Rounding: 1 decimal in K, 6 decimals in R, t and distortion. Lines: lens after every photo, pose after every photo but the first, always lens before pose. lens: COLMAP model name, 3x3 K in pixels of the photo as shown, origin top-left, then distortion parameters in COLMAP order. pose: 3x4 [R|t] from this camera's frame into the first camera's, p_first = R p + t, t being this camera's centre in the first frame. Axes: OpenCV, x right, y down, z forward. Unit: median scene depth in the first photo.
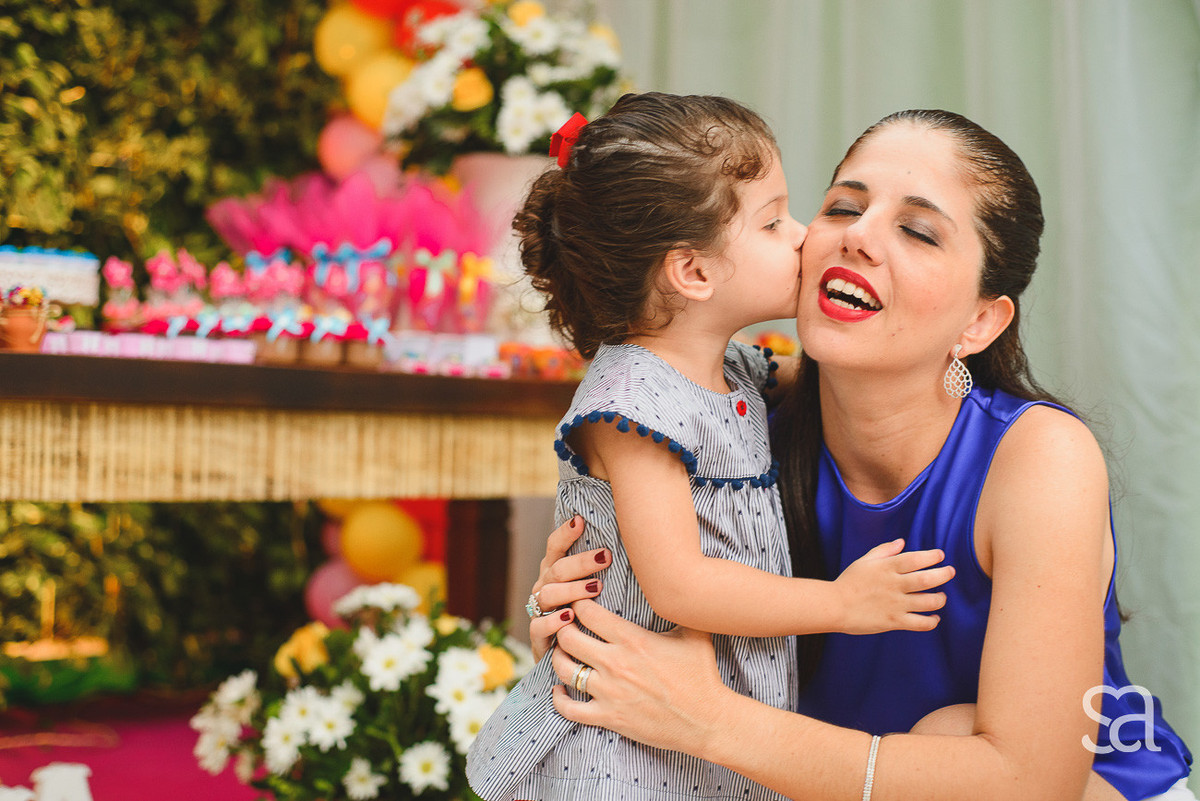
lens RADIAL K [[1735.7, 0, 600.0], [0, 1735.7, 400.5], [0, 0, 1]] dist [-0.007900, -0.003197]
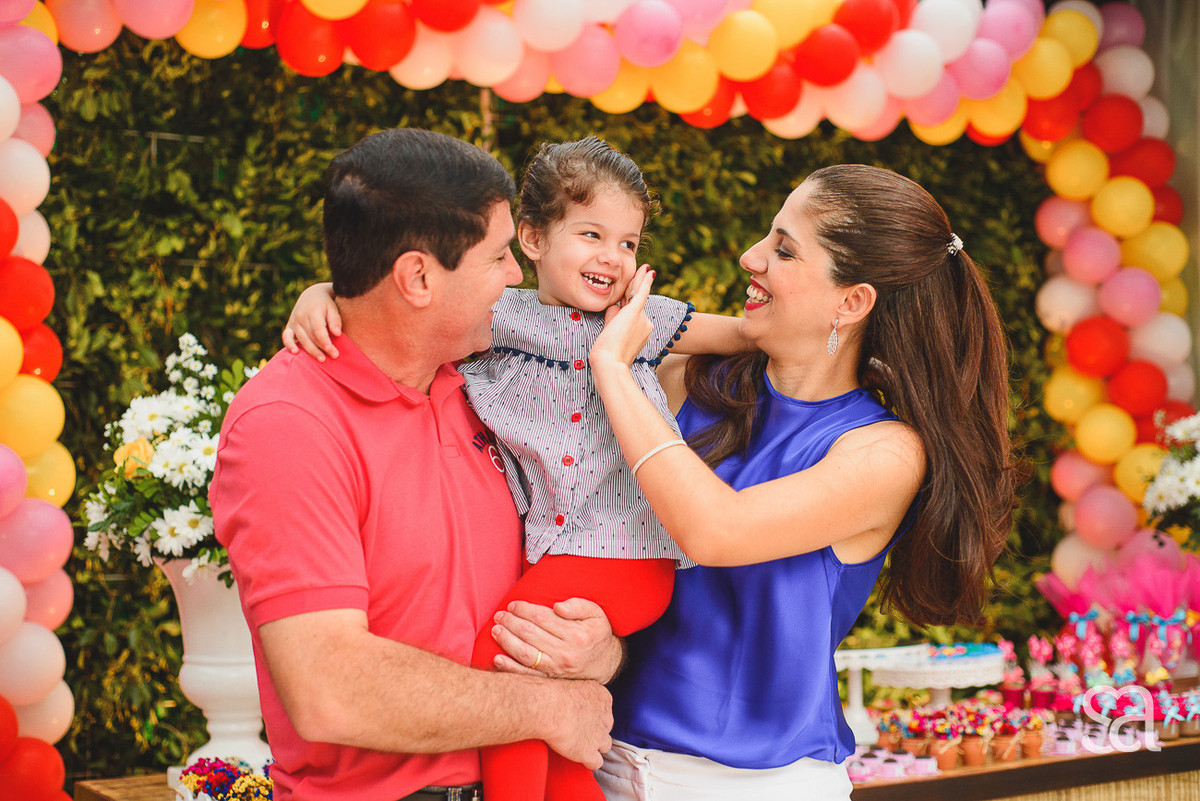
lens RADIAL K [[1735.7, 0, 600.0], [0, 1735.7, 400.5], [0, 0, 1]] dist [-0.007900, -0.003197]
pose [[0.961250, -0.072045, -0.266099, -0.193022], [0.059258, 0.996683, -0.055788, -0.213589], [0.269236, 0.037858, 0.962330, -0.500440]]
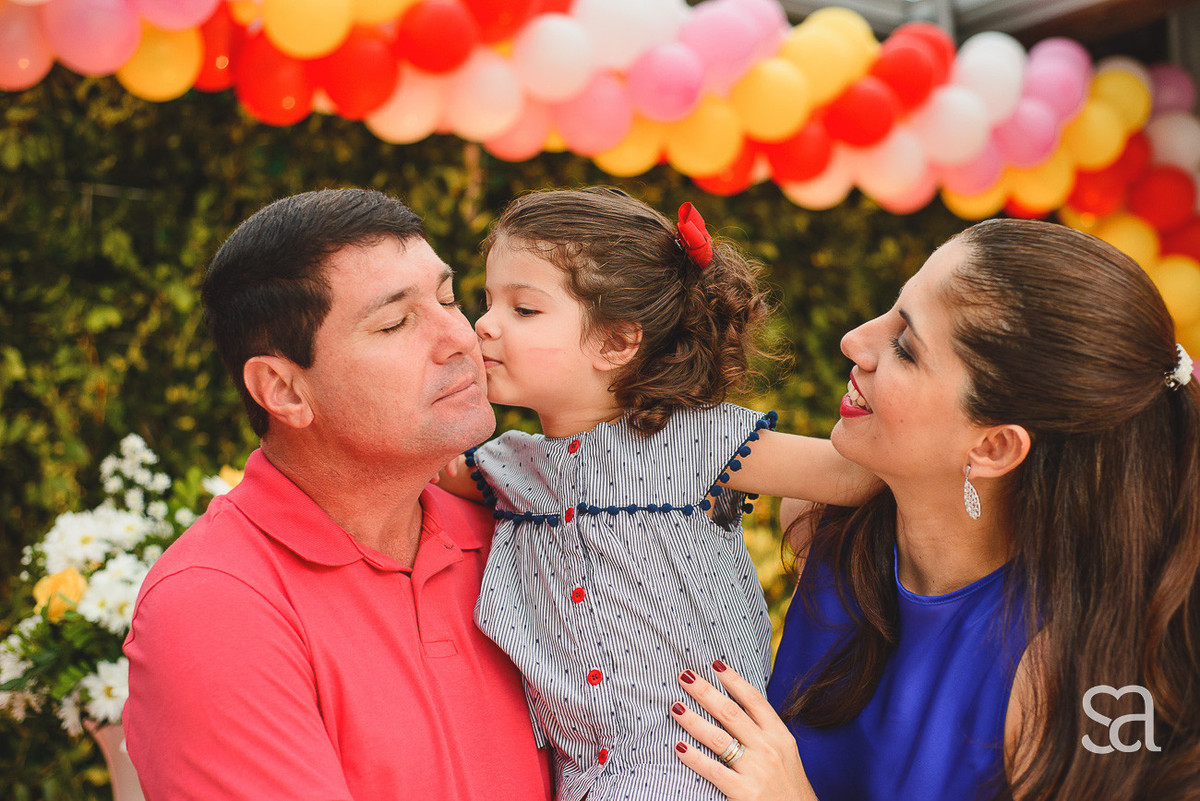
lens RADIAL K [[1761.7, 0, 600.0], [0, 1761.7, 400.5], [0, 0, 1]] dist [0.003014, -0.051493]
pose [[0.972553, -0.069742, -0.221982, -0.297764], [0.049619, 0.994242, -0.094979, -0.250262], [0.227328, 0.081357, 0.970414, -0.336365]]
